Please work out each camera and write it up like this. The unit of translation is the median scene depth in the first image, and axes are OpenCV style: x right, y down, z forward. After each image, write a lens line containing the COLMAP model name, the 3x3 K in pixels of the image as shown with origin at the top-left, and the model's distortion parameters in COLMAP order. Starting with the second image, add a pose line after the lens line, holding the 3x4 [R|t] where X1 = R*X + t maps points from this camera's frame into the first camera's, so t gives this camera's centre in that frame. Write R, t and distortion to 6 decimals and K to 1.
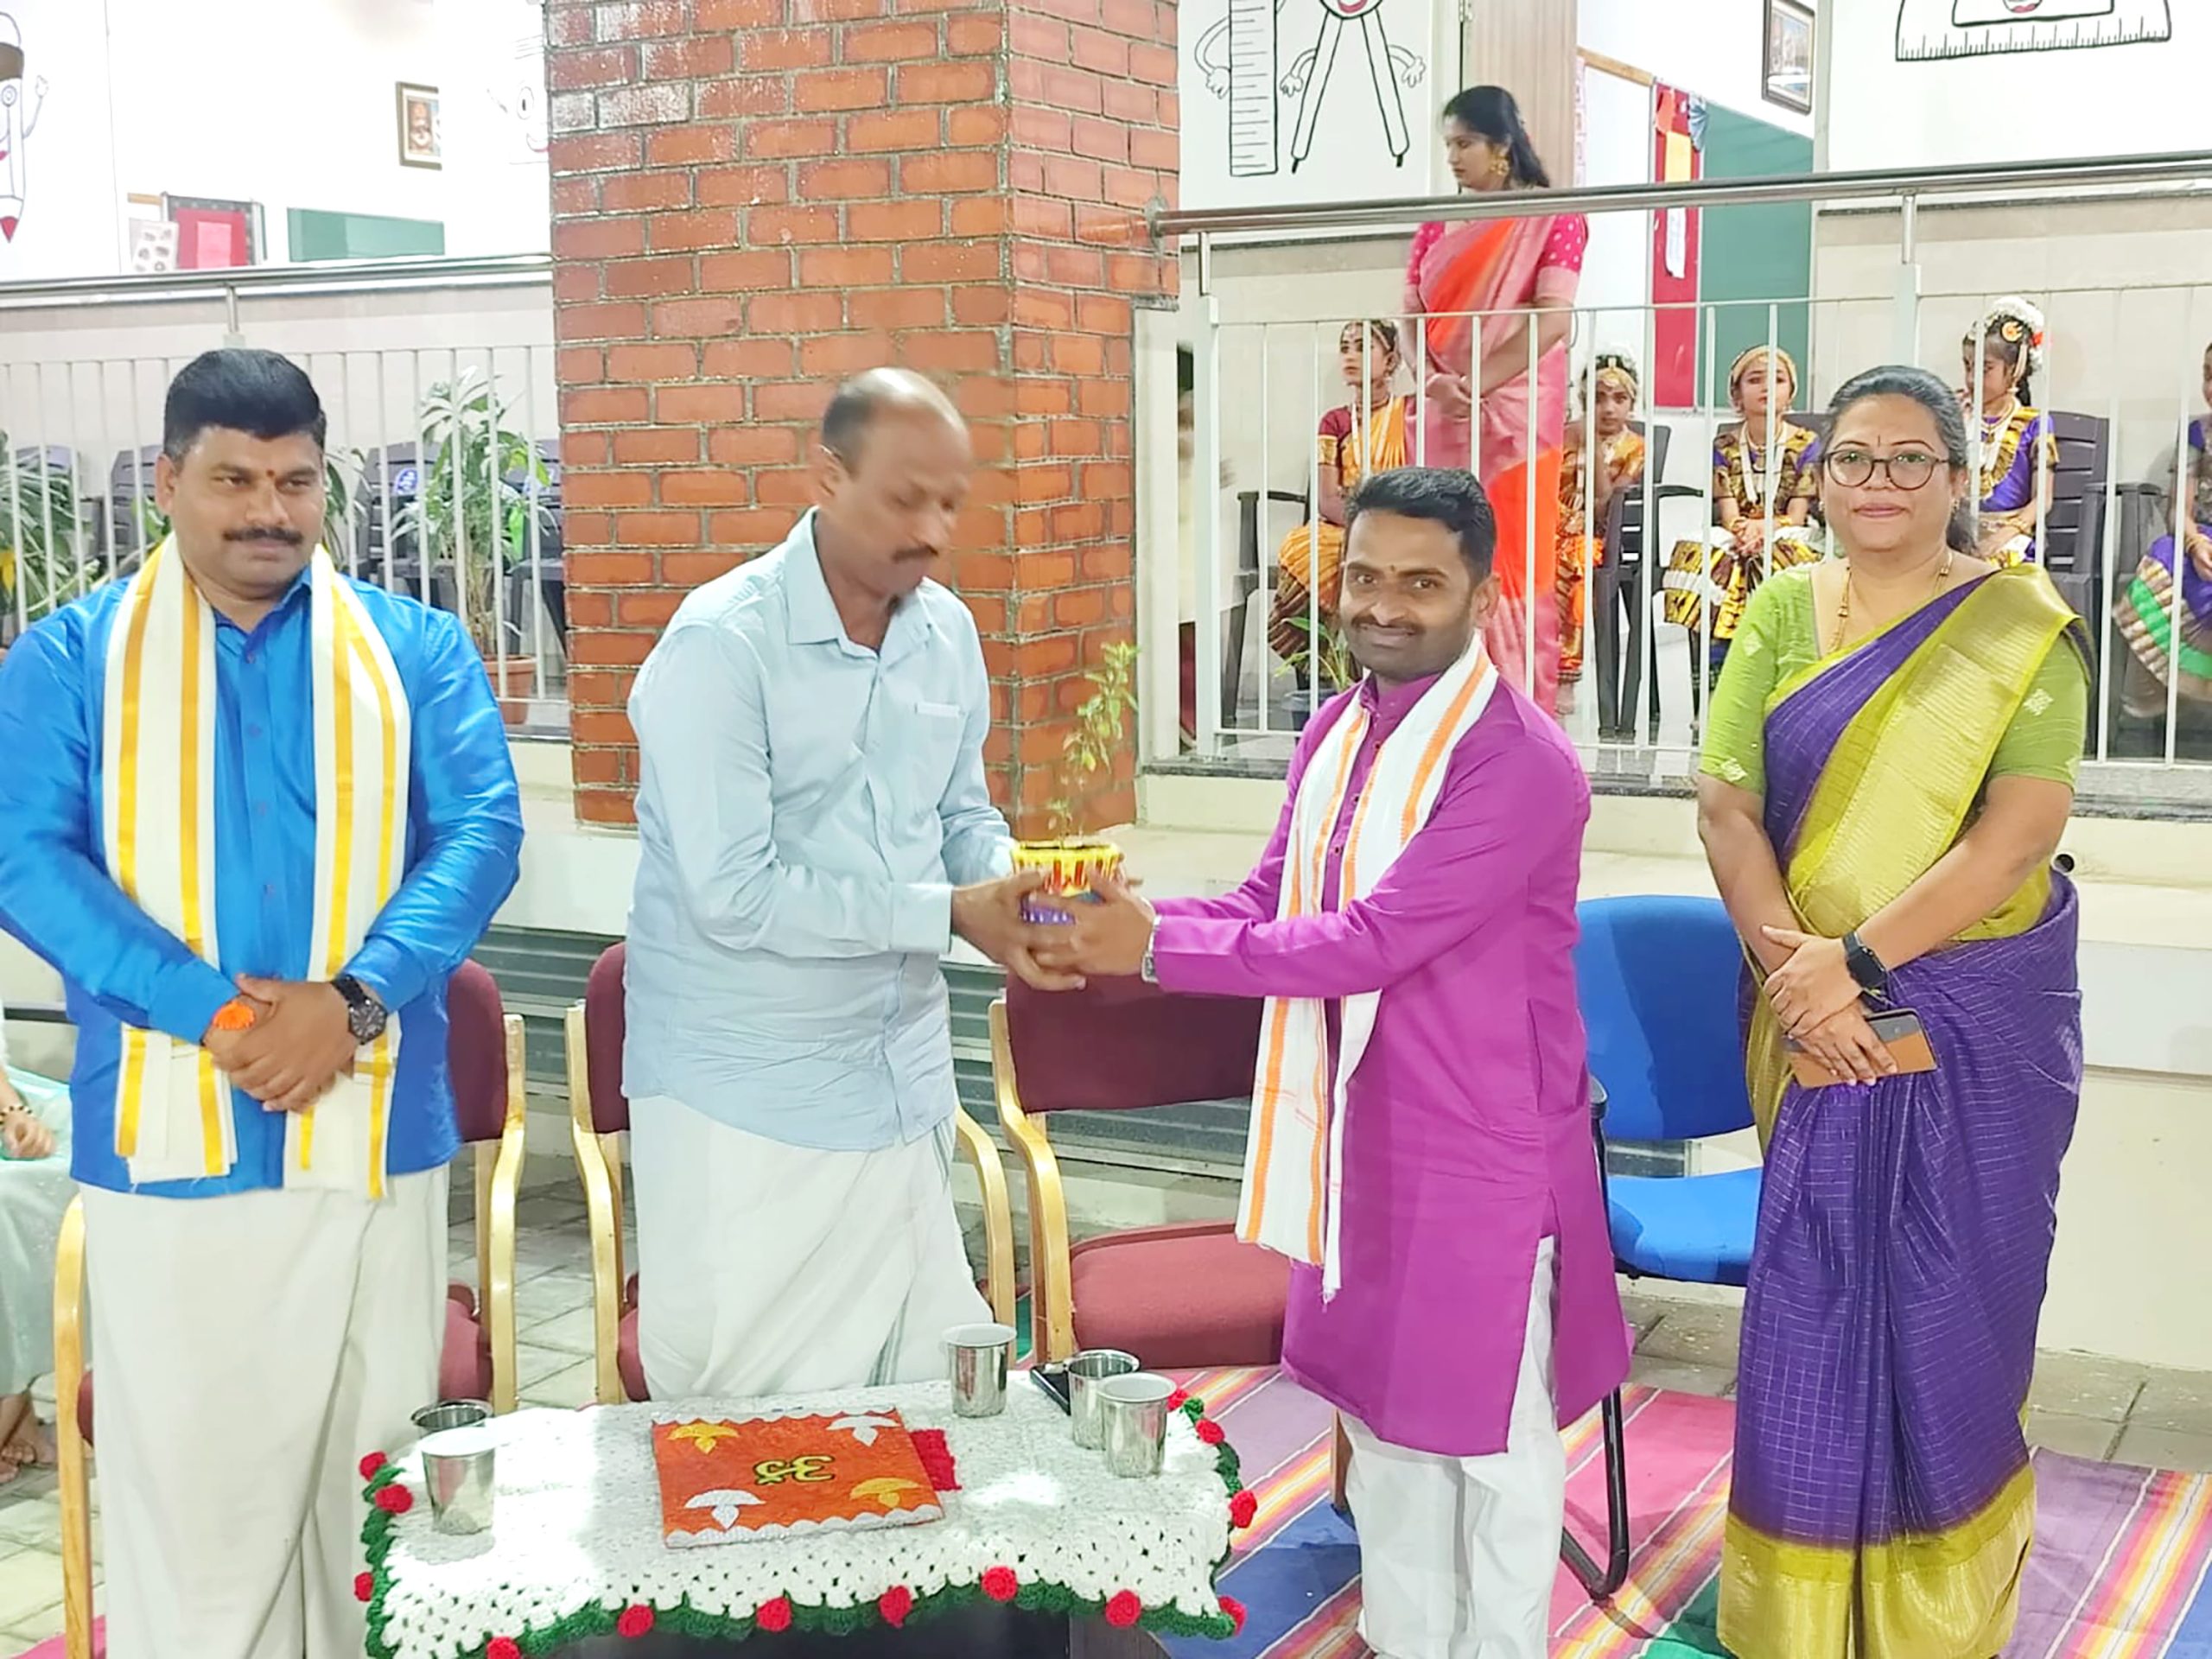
lens RADIAL K [[2884.1, 0, 1106.0], [0, 2884.1, 829.5], [0, 0, 1]] dist [0.101991, -0.330838]
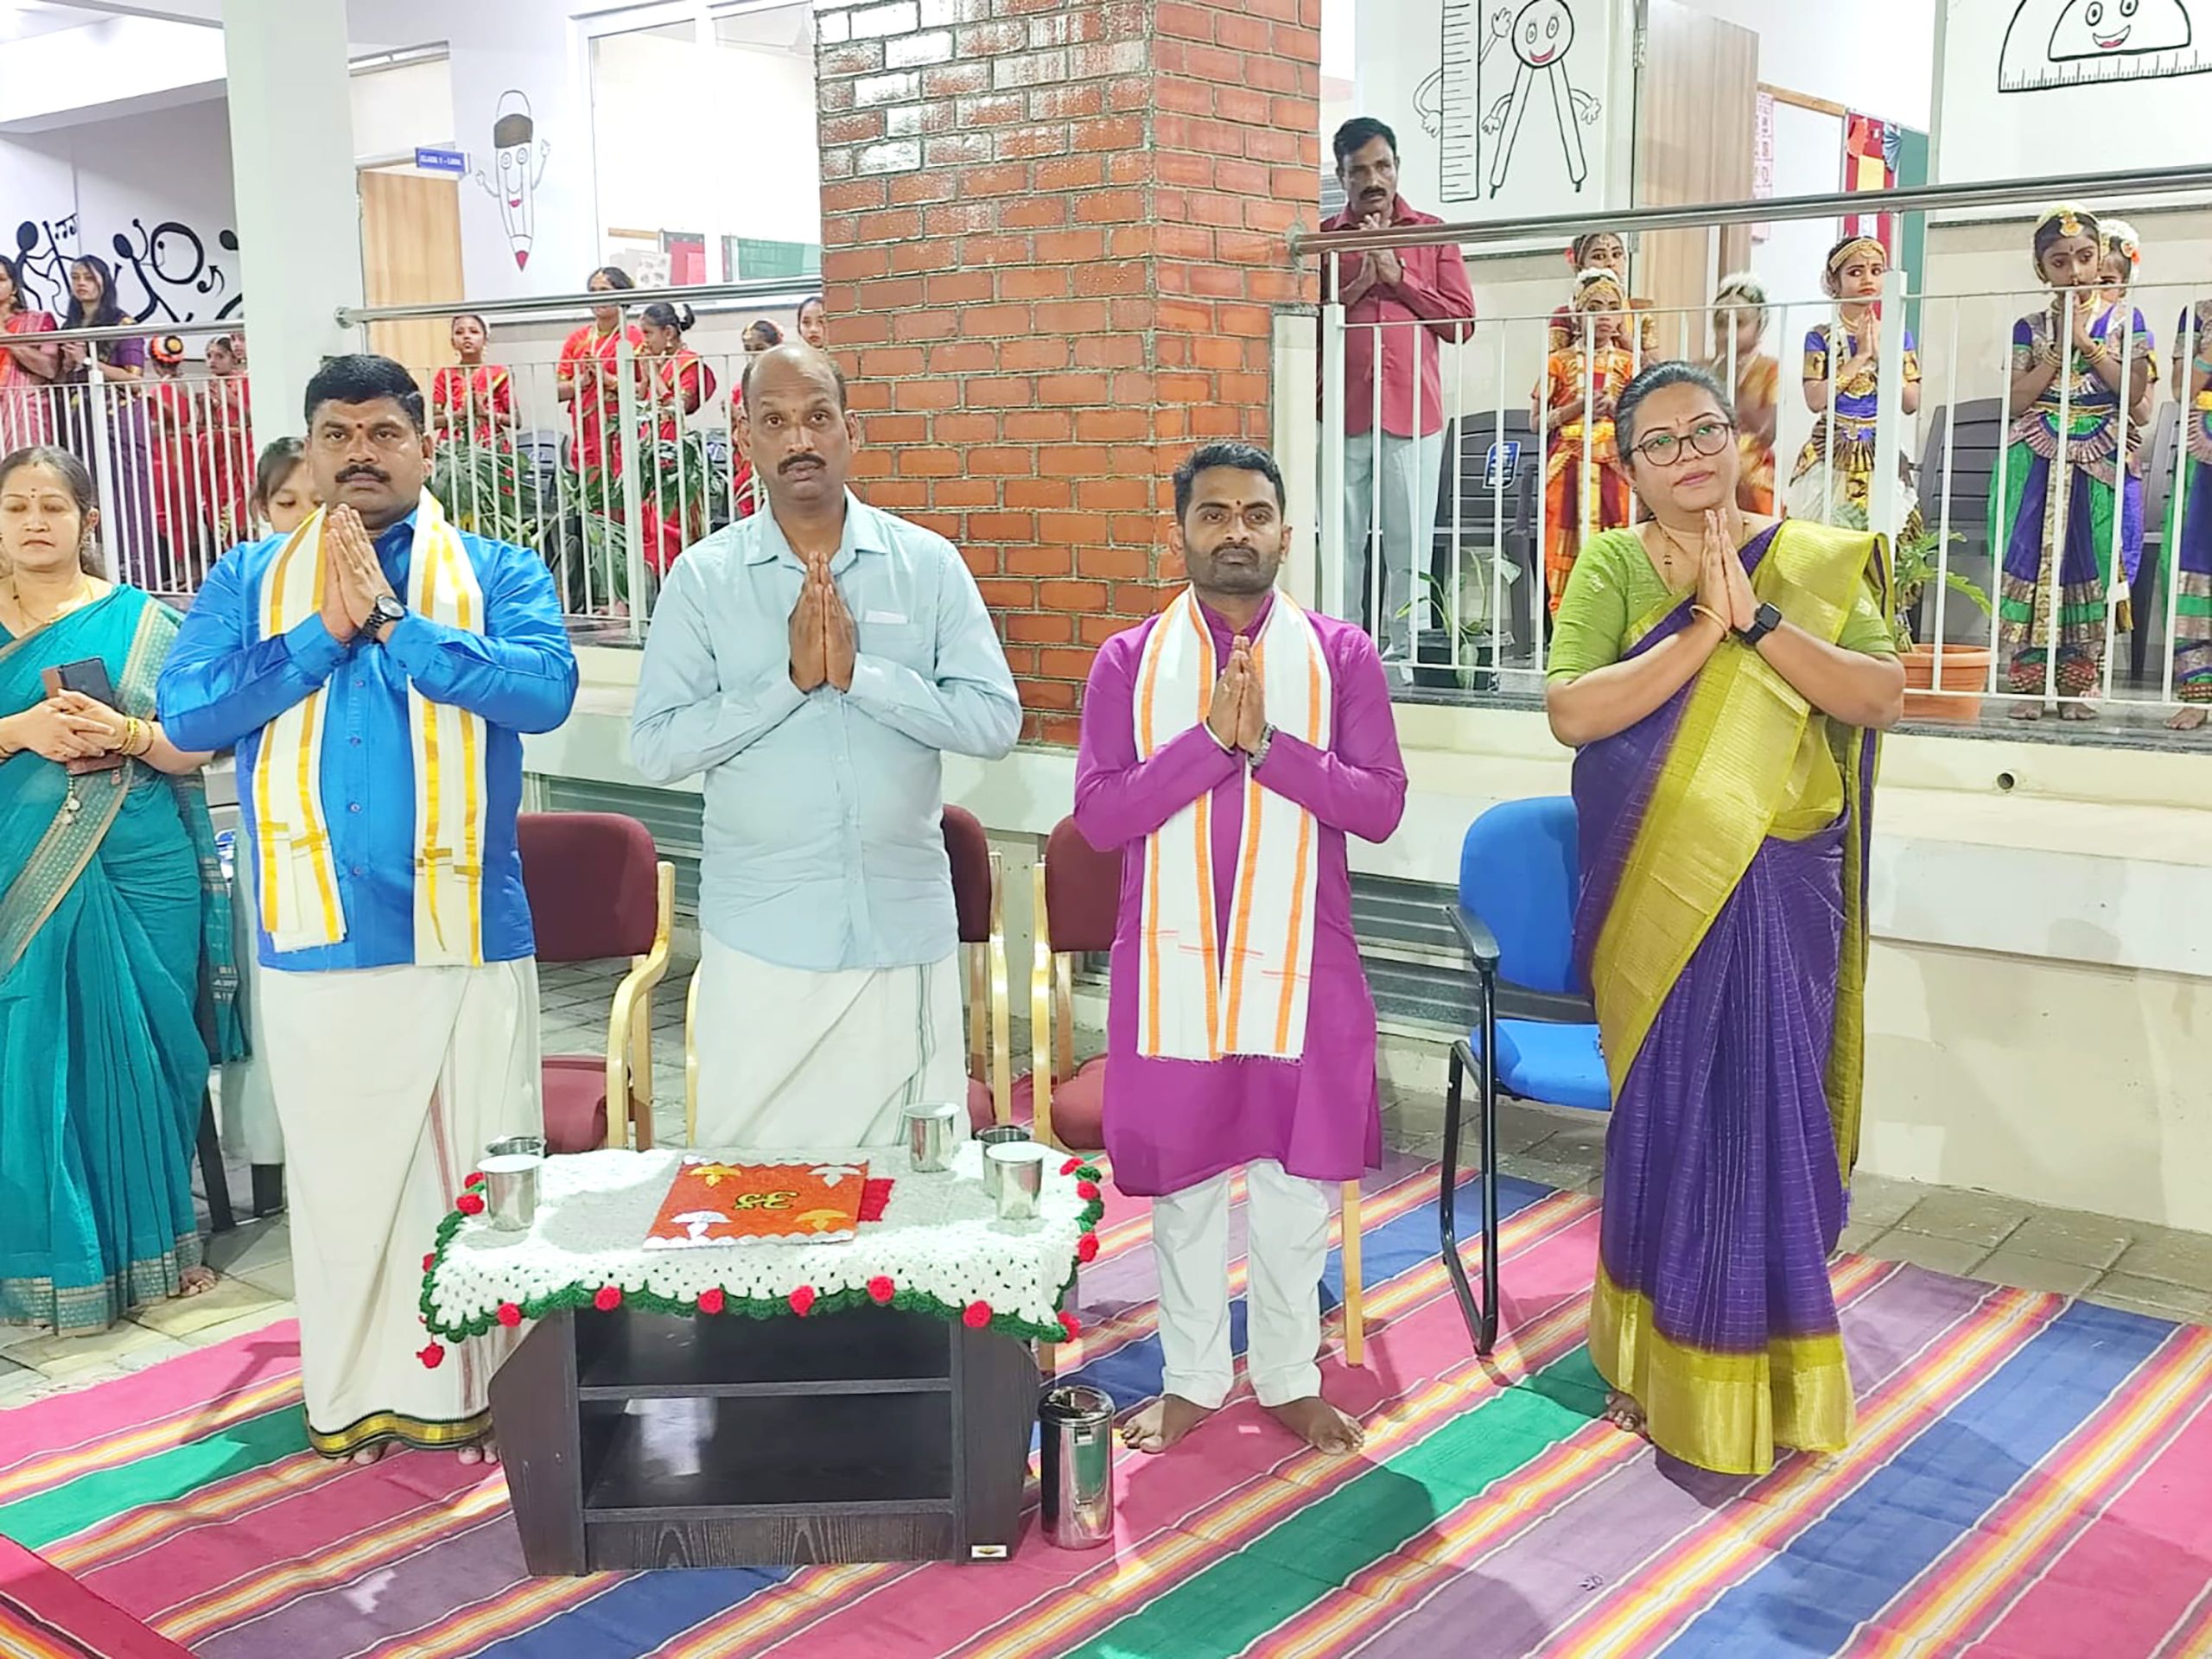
lens RADIAL K [[2410.7, 0, 1106.0], [0, 2410.7, 829.5], [0, 0, 1]] dist [0.082598, -0.183680]
pose [[0.984514, 0.027342, -0.173163, 0.189367], [-0.021878, 0.999203, 0.033386, 0.008645], [0.173938, -0.029081, 0.984327, -0.047555]]
